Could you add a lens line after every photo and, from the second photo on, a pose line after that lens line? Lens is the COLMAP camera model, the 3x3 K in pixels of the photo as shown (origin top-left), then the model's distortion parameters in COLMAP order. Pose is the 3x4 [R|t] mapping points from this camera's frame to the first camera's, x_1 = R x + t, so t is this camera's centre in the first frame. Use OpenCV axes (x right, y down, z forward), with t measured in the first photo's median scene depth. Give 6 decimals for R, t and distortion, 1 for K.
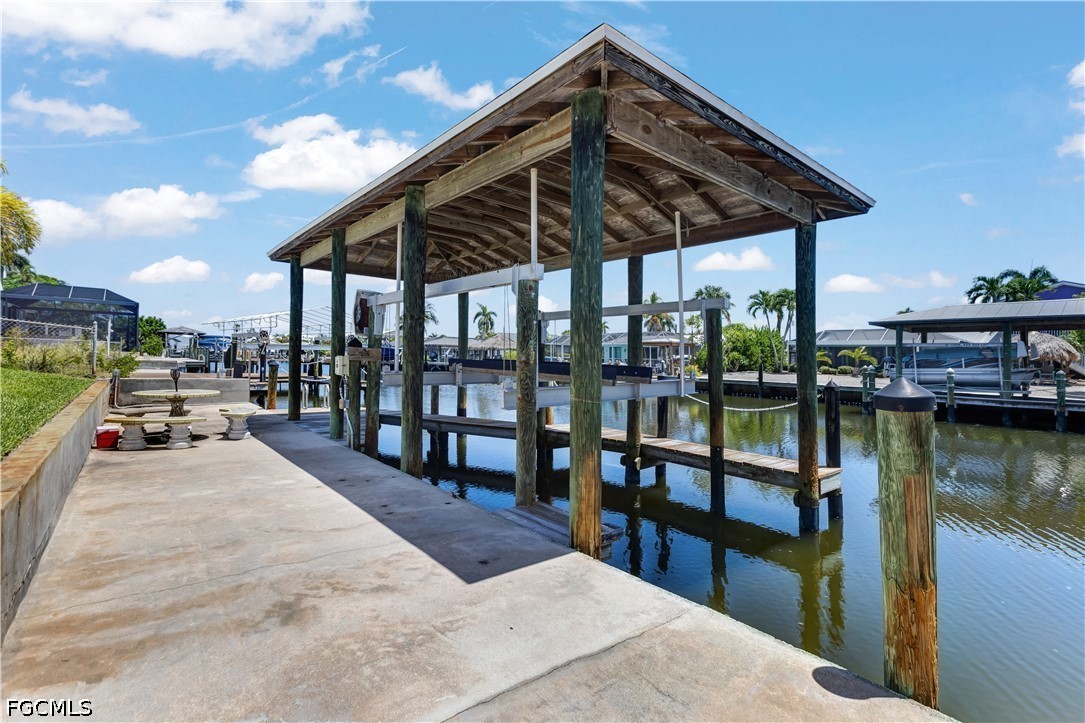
lens RADIAL K [[494.2, 0, 545.3], [0, 494.2, 357.9], [0, 0, 1]] dist [-0.000867, -0.000399]
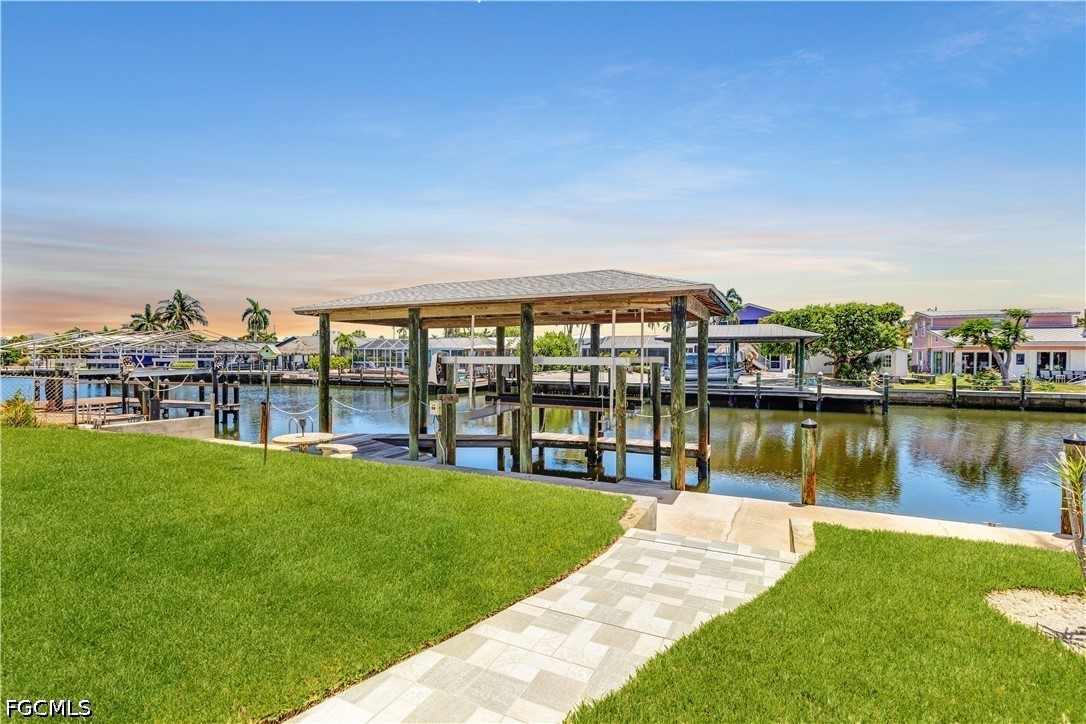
lens RADIAL K [[494.6, 0, 545.8], [0, 494.6, 358.4], [0, 0, 1]] dist [-0.000867, -0.000399]
pose [[0.903230, -0.023801, 0.428496, -0.231198], [0.019707, 0.999708, 0.013987, -0.043967], [-0.428703, -0.004188, 0.903436, -0.131361]]
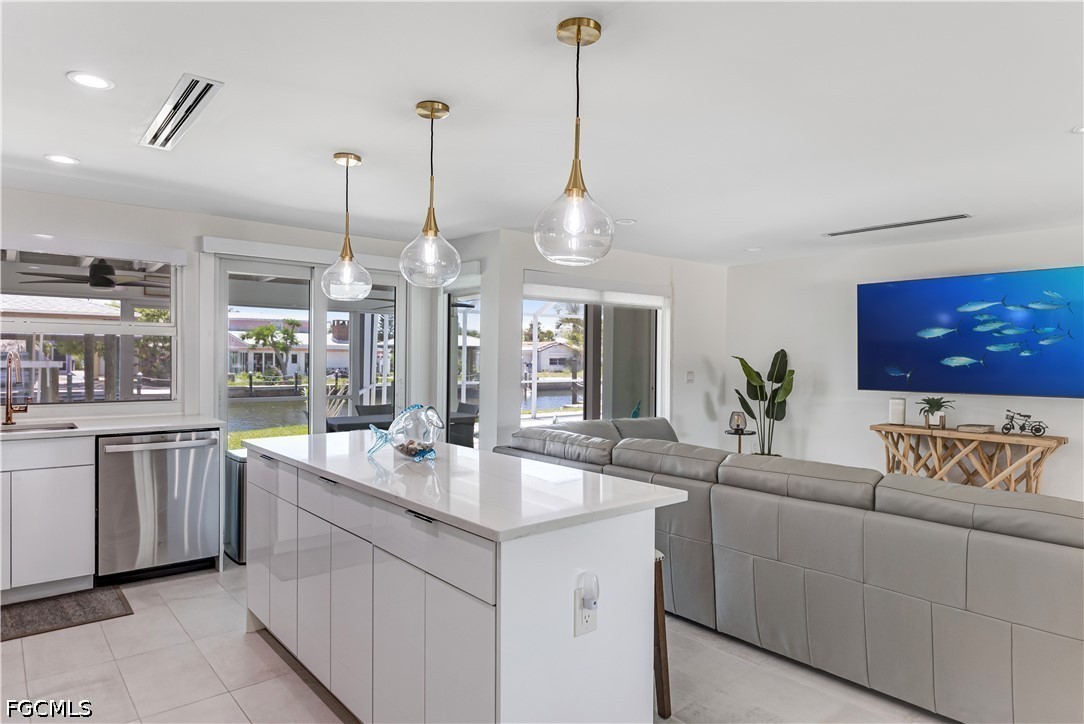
lens RADIAL K [[664.6, 0, 542.0], [0, 664.6, 362.0], [0, 0, 1]] dist [-0.000878, 0.000000]
pose [[0.005472, -0.031302, 0.999495, -0.786168], [-0.003065, 0.999505, 0.031319, -0.062247], [-0.999980, -0.003235, 0.005373, -0.340485]]
